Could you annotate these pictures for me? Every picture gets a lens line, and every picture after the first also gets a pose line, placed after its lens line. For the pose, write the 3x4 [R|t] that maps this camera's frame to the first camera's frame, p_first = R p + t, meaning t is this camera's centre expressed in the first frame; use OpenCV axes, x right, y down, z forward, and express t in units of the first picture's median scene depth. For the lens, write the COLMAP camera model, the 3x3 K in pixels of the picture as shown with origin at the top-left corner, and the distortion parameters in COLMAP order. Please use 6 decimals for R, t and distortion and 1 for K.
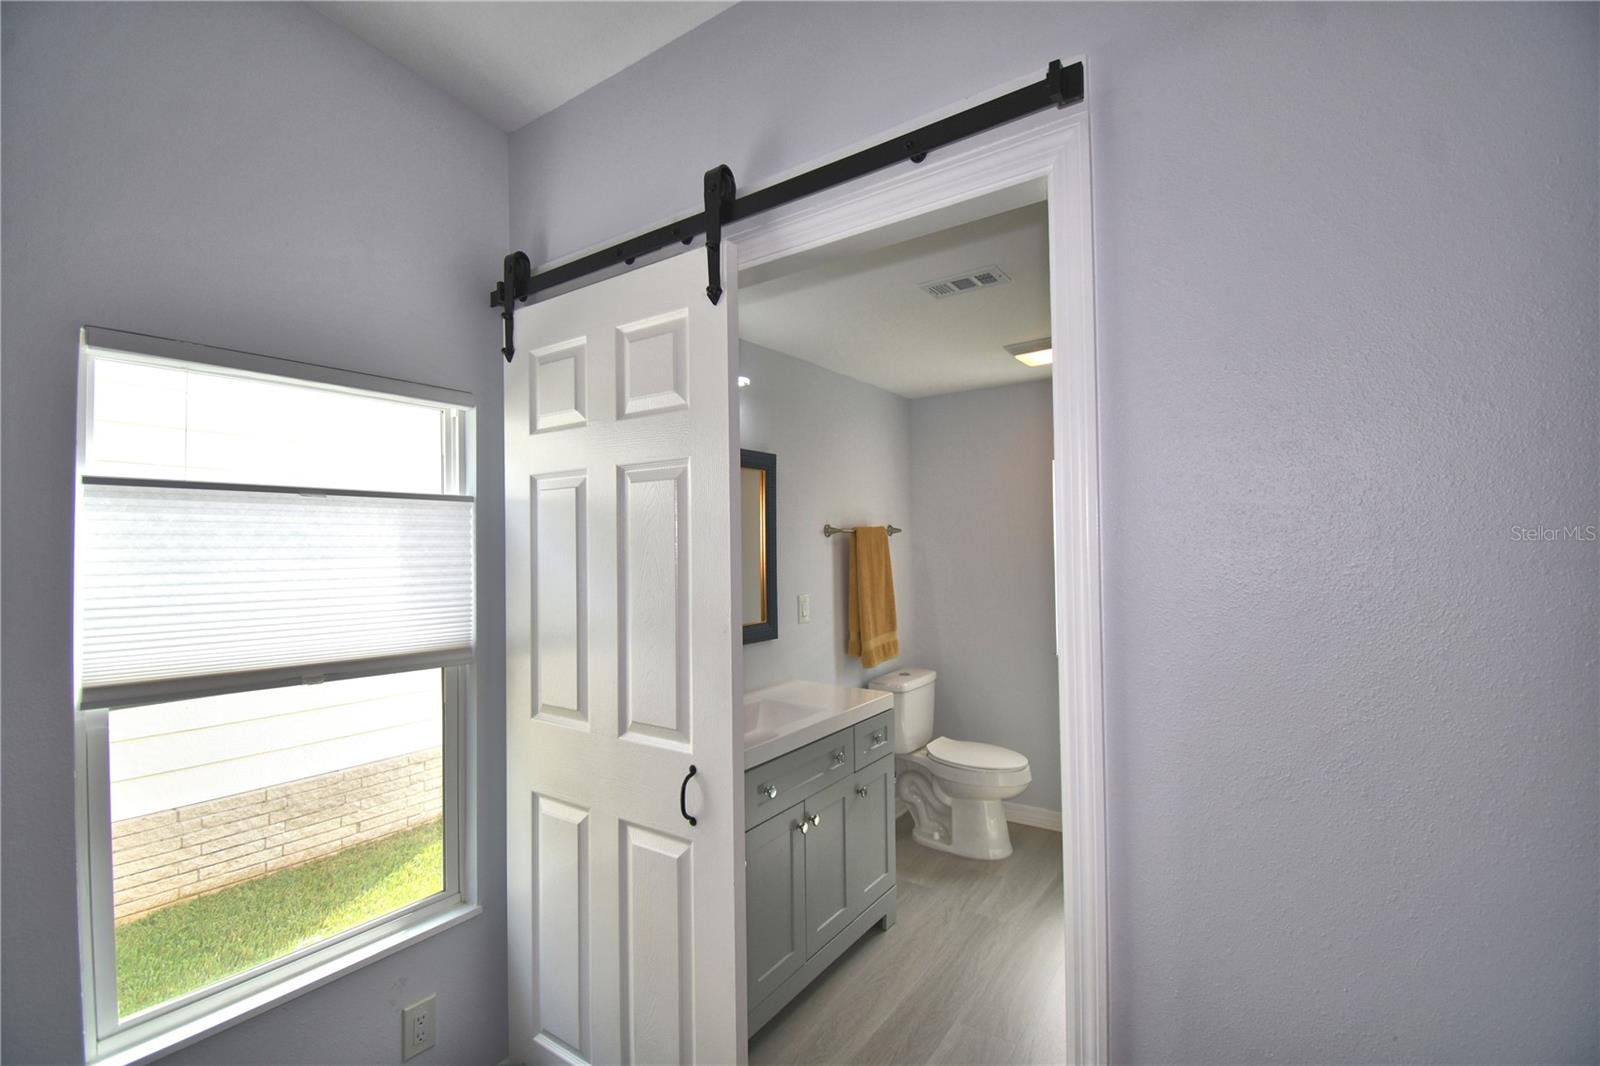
lens RADIAL K [[700.6, 0, 800.0], [0, 700.6, 533.0], [0, 0, 1]] dist [-0.000356, -0.016723]
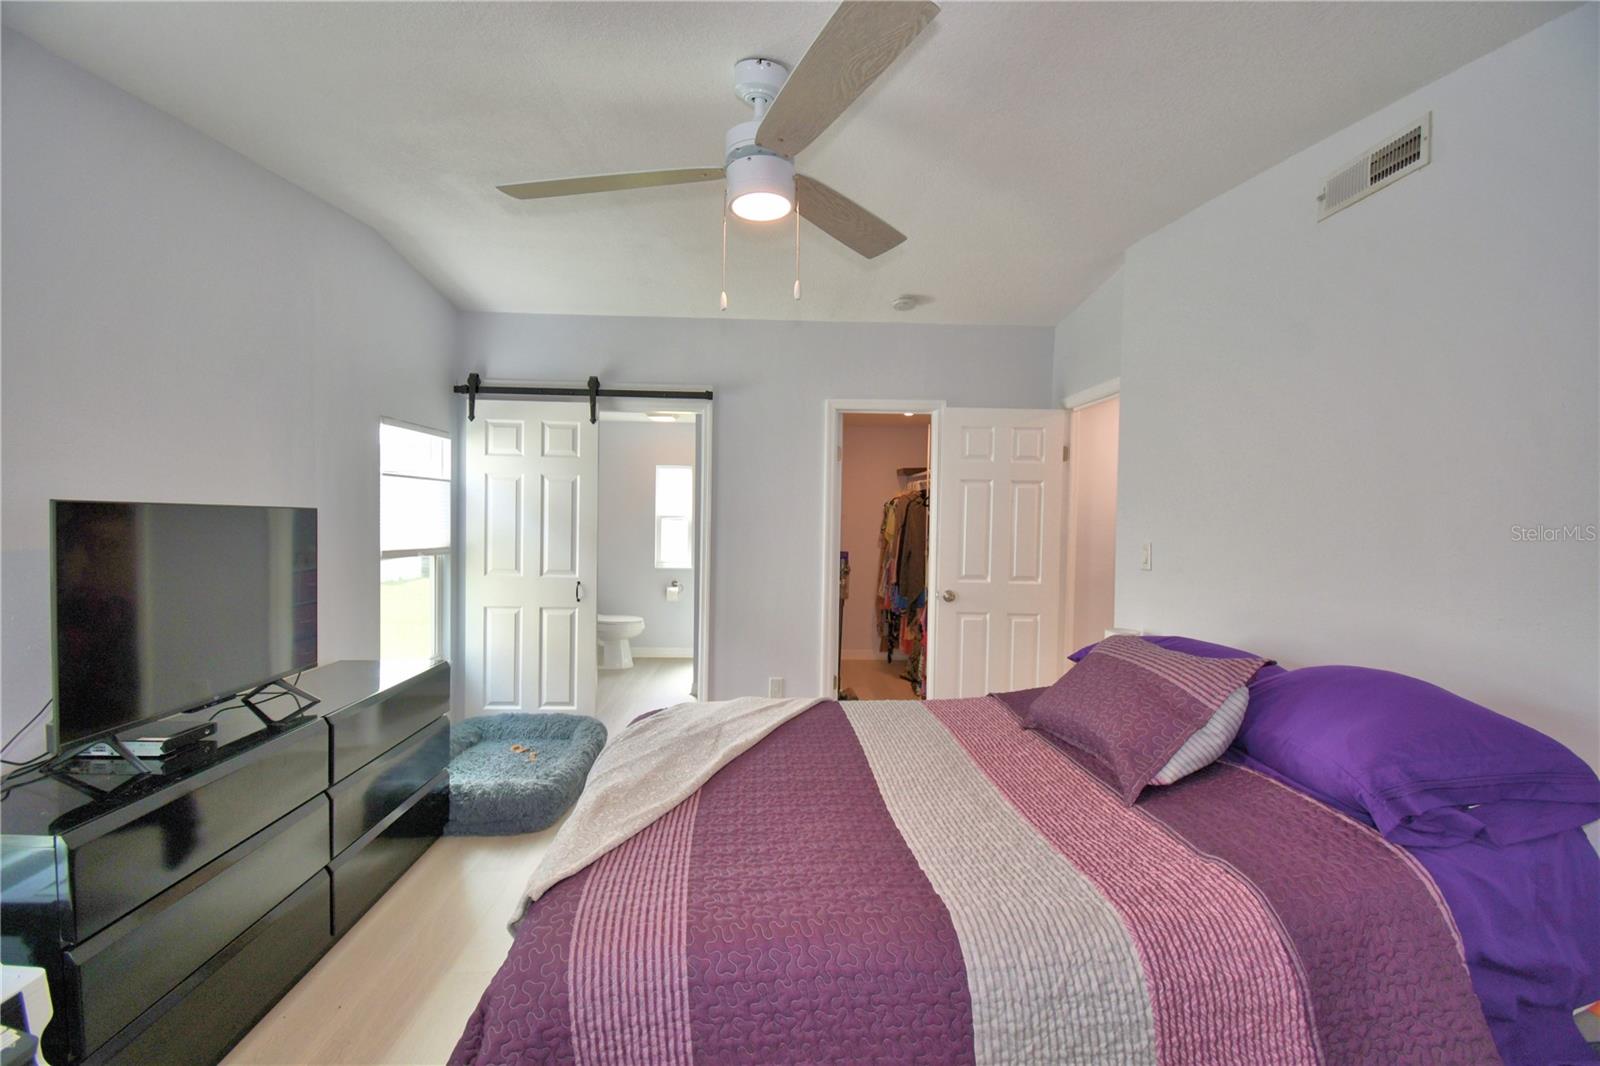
lens RADIAL K [[700.6, 0, 800.0], [0, 700.6, 533.0], [0, 0, 1]] dist [-0.000356, -0.016723]
pose [[0.797218, 0.013744, 0.603535, -1.025577], [-0.040752, 0.998686, 0.031087, 0.004241], [-0.602315, -0.049378, 0.796730, -1.623965]]
